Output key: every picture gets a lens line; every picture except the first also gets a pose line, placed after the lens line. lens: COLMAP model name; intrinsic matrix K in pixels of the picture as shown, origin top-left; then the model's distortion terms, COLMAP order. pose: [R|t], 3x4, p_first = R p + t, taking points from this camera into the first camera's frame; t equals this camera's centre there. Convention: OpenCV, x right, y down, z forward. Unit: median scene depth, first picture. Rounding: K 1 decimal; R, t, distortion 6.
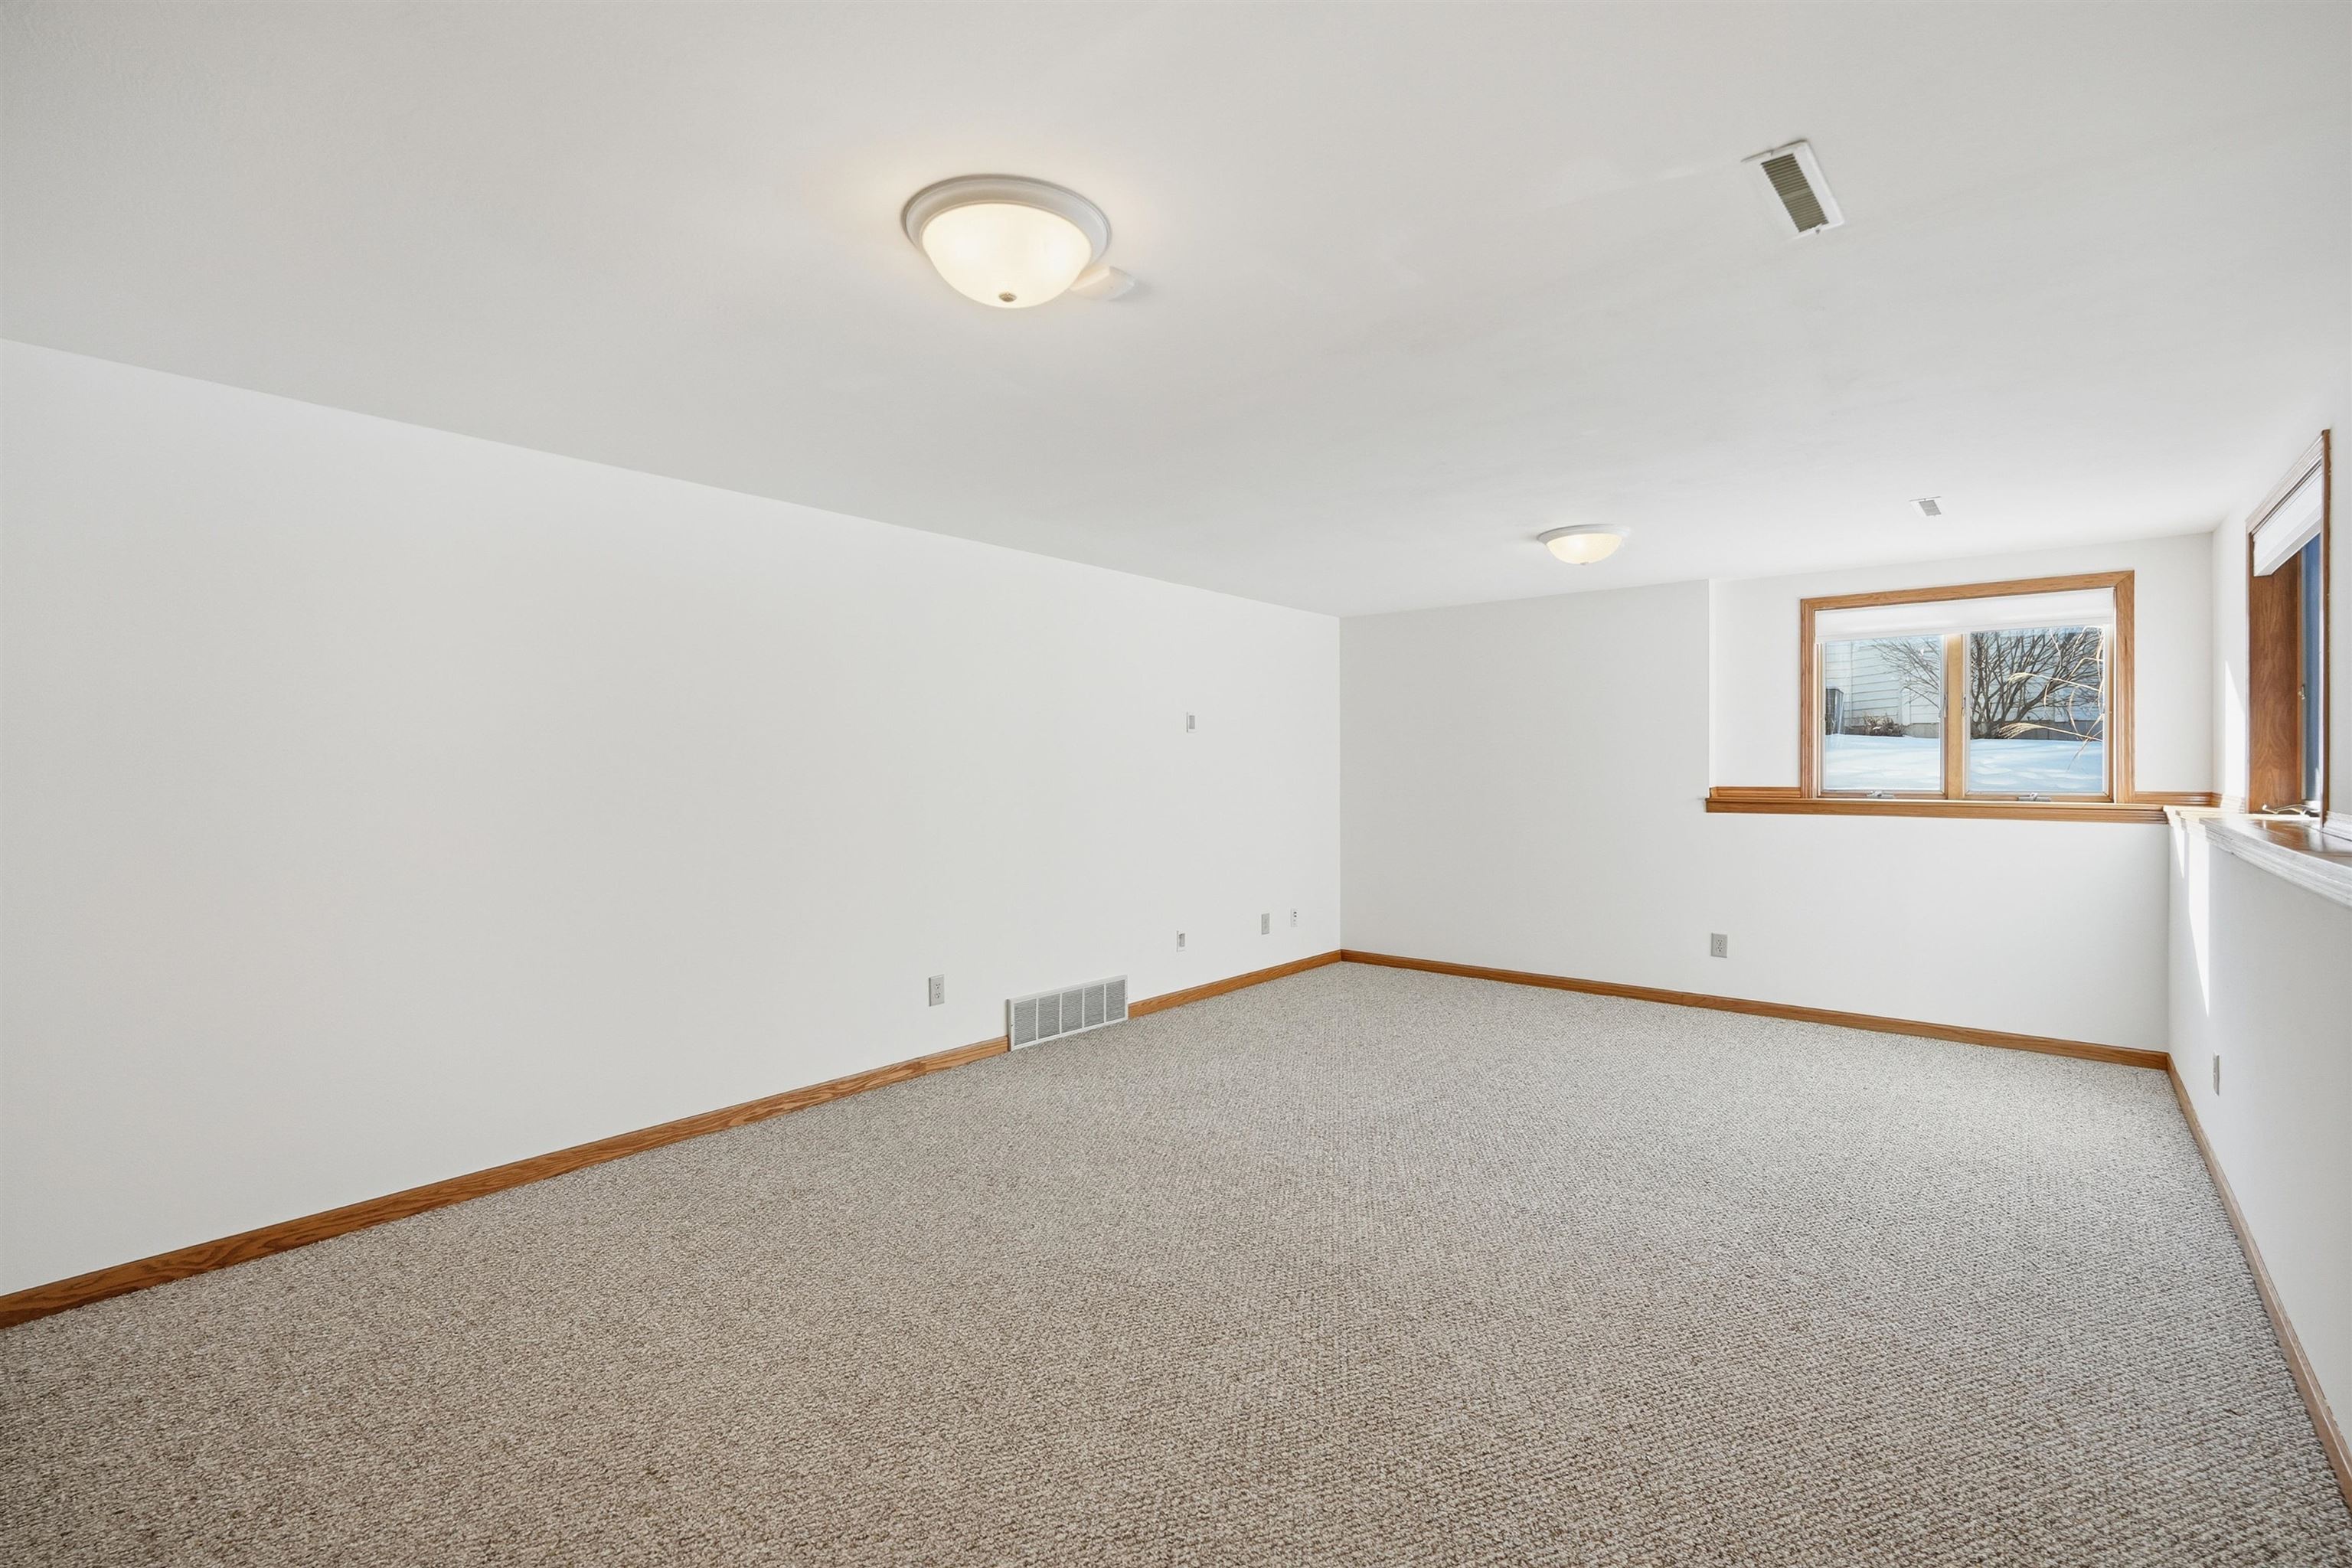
lens RADIAL K [[1038.2, 0, 1176.0], [0, 1038.2, 784.0], [0, 0, 1]] dist [-0.013366, 0.000017]
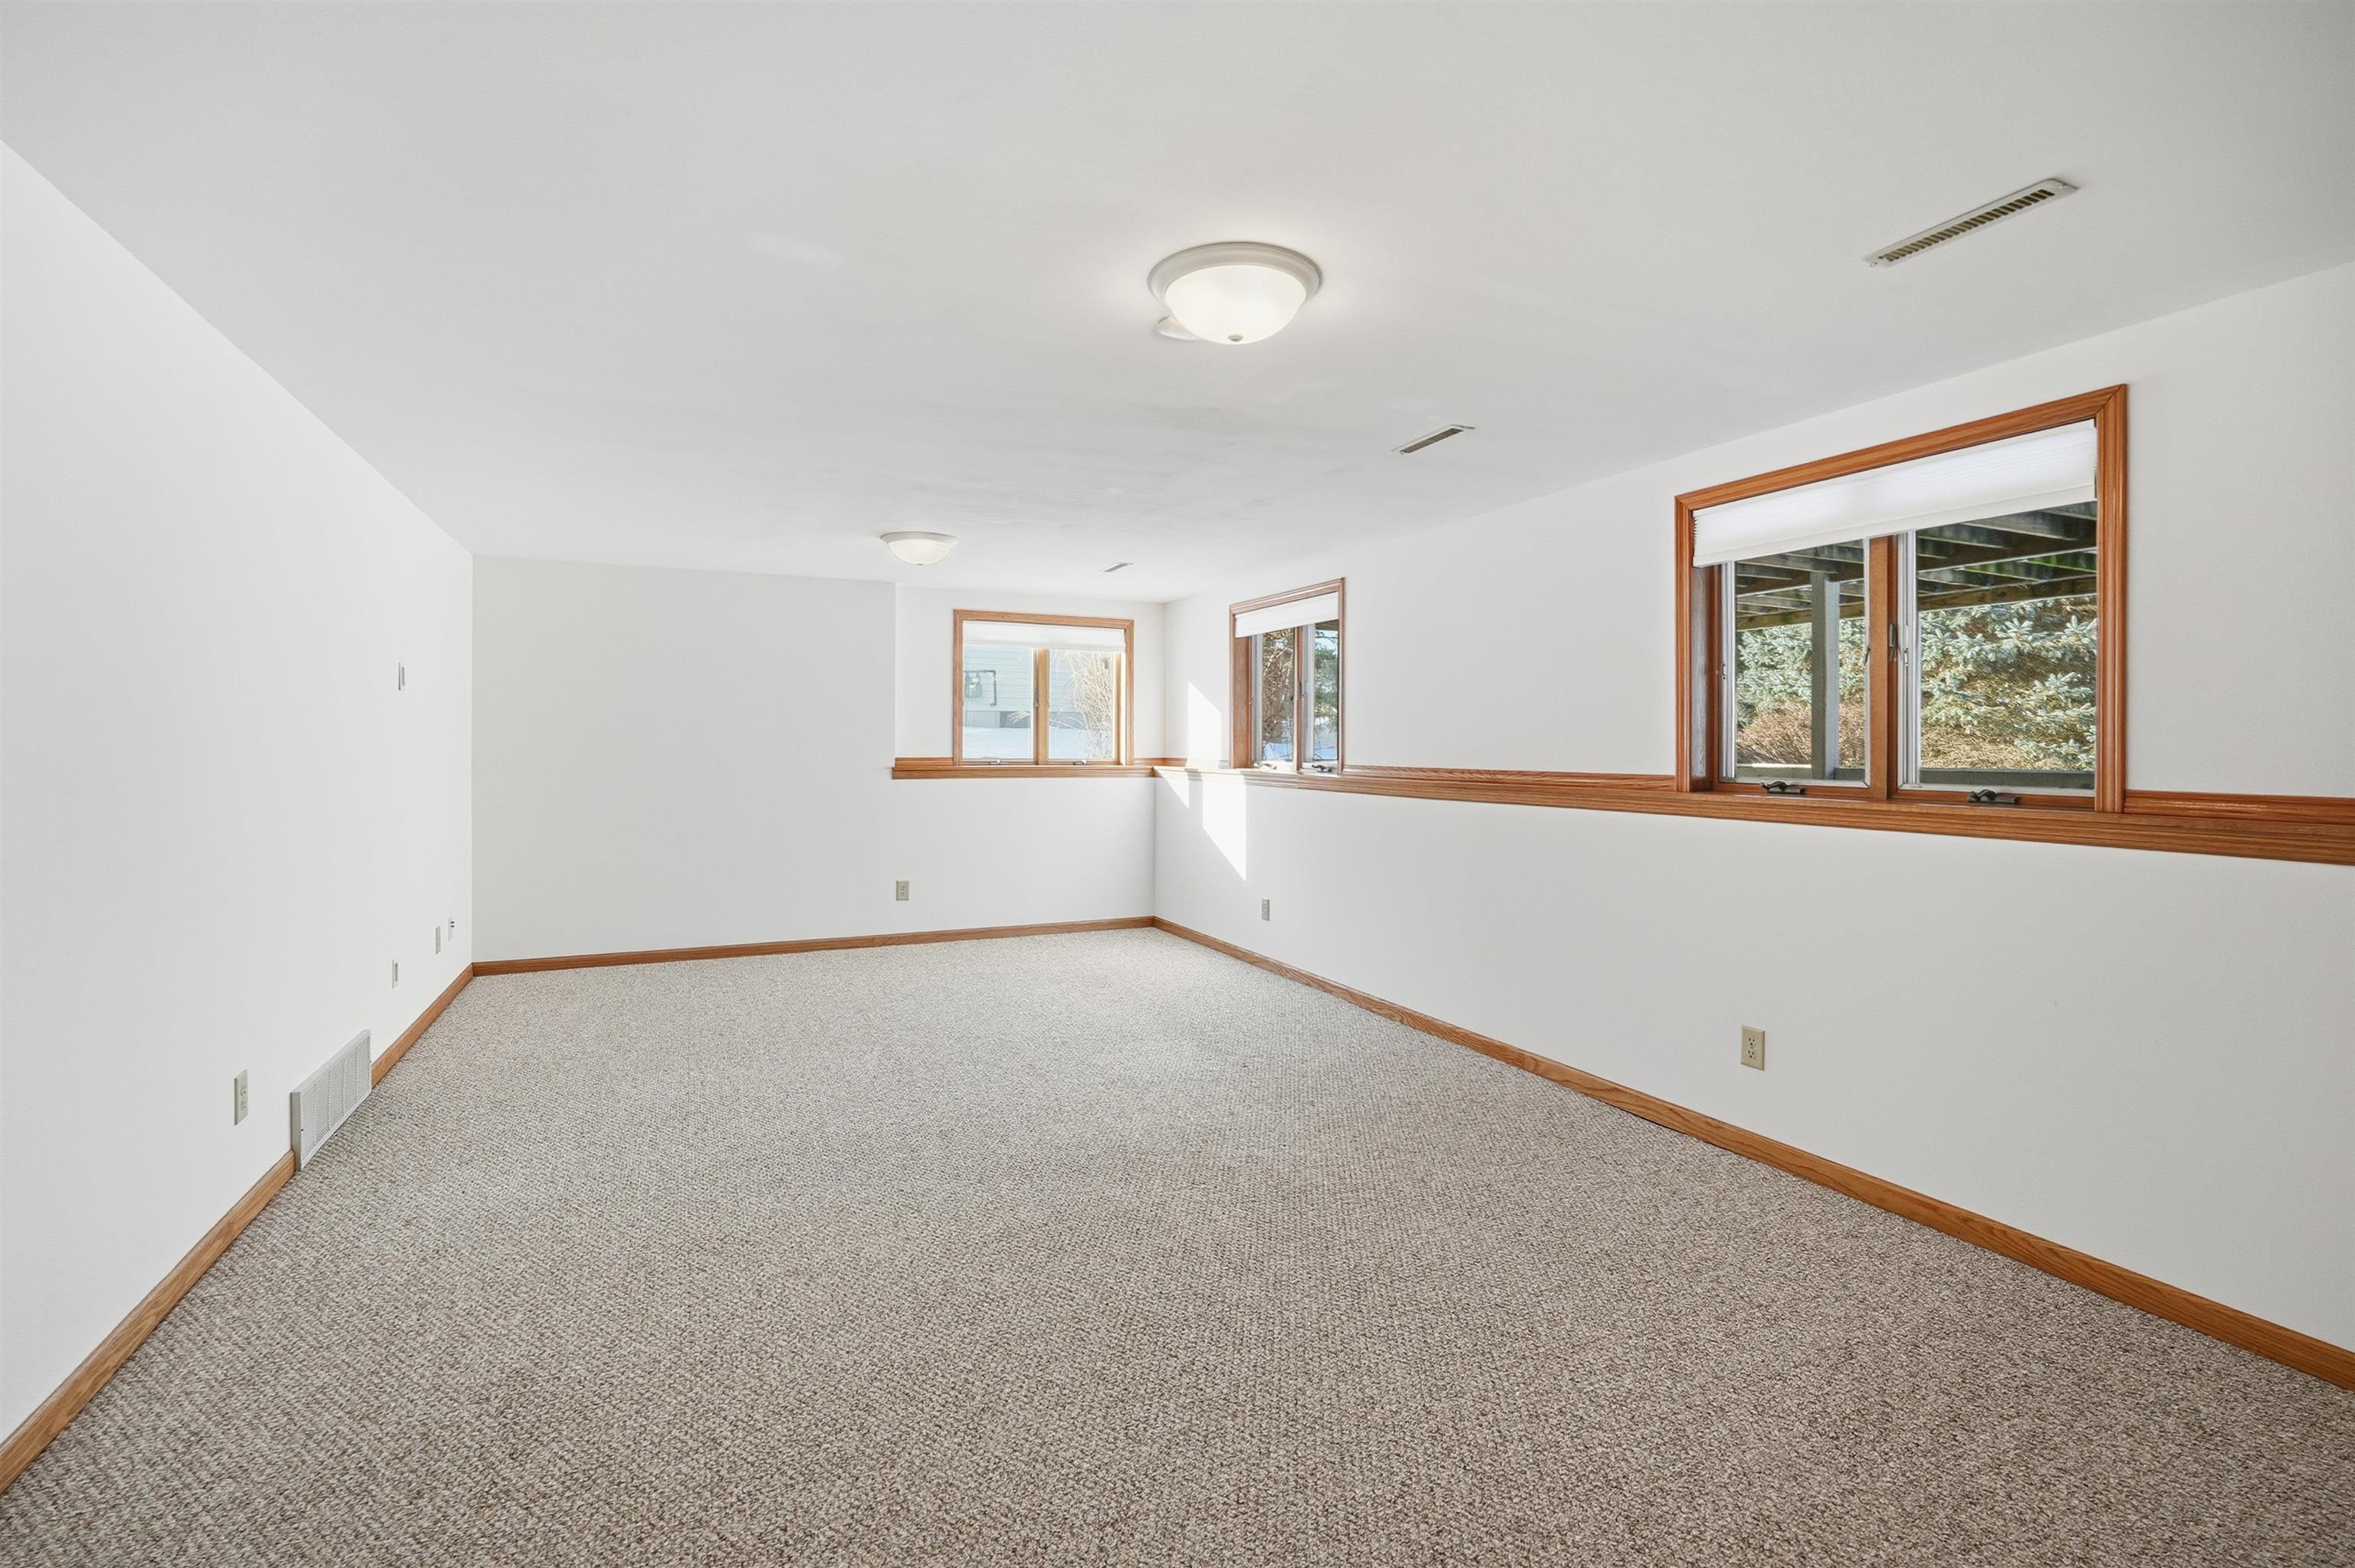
lens RADIAL K [[1047.4, 0, 1177.5], [0, 1047.4, 784.0], [0, 0, 1]] dist [-0.013726, 0.008127]
pose [[0.437759, -0.031557, 0.898538, -0.509751], [0.007426, 0.999477, 0.031483, -0.003285], [-0.899062, -0.007109, 0.437764, 0.218942]]
